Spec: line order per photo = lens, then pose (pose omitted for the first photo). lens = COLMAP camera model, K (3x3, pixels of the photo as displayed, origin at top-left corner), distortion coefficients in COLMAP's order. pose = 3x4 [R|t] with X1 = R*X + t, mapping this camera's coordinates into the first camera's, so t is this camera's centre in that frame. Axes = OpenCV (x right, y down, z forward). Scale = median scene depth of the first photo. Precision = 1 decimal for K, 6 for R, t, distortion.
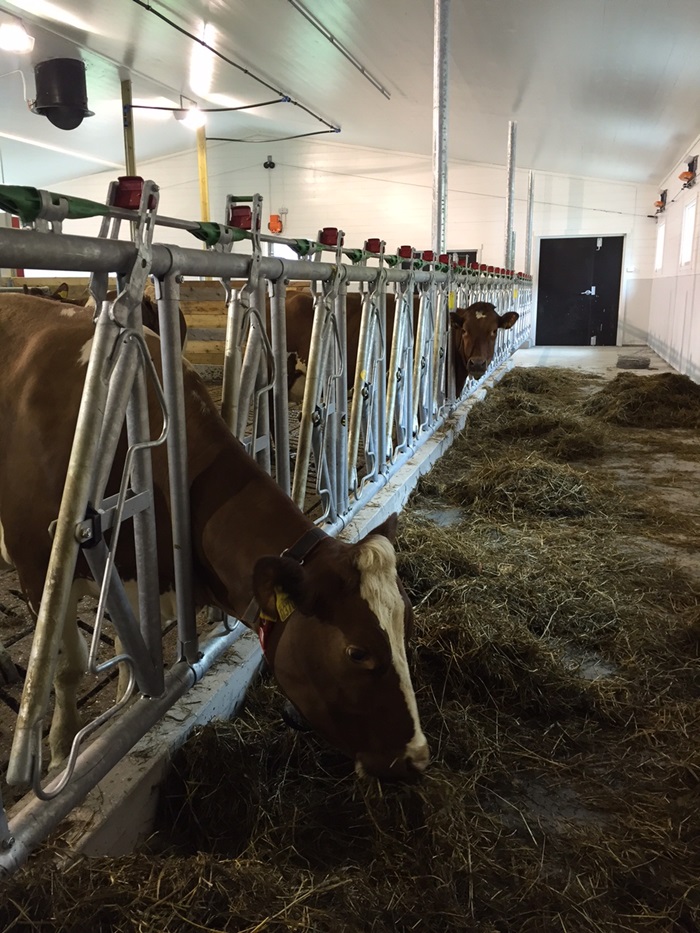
lens RADIAL K [[796.8, 0, 347.7], [0, 796.8, 464.7], [0, 0, 1]] dist [0.086202, -0.113196]
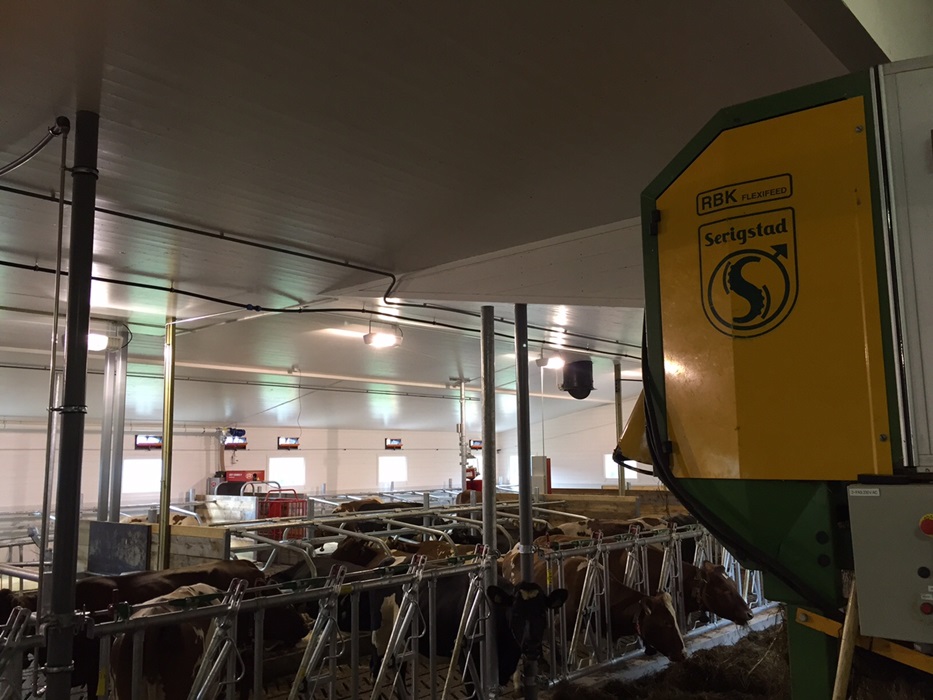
lens RADIAL K [[796.8, 0, 468.9], [0, 796.8, 350.9], [0, 0, 1]] dist [0.086202, -0.113196]
pose [[0.898743, -0.066000, -0.433480, 1.049896], [-0.086681, 0.942353, -0.323197, 0.195807], [0.429822, 0.328046, 0.841213, -3.261965]]
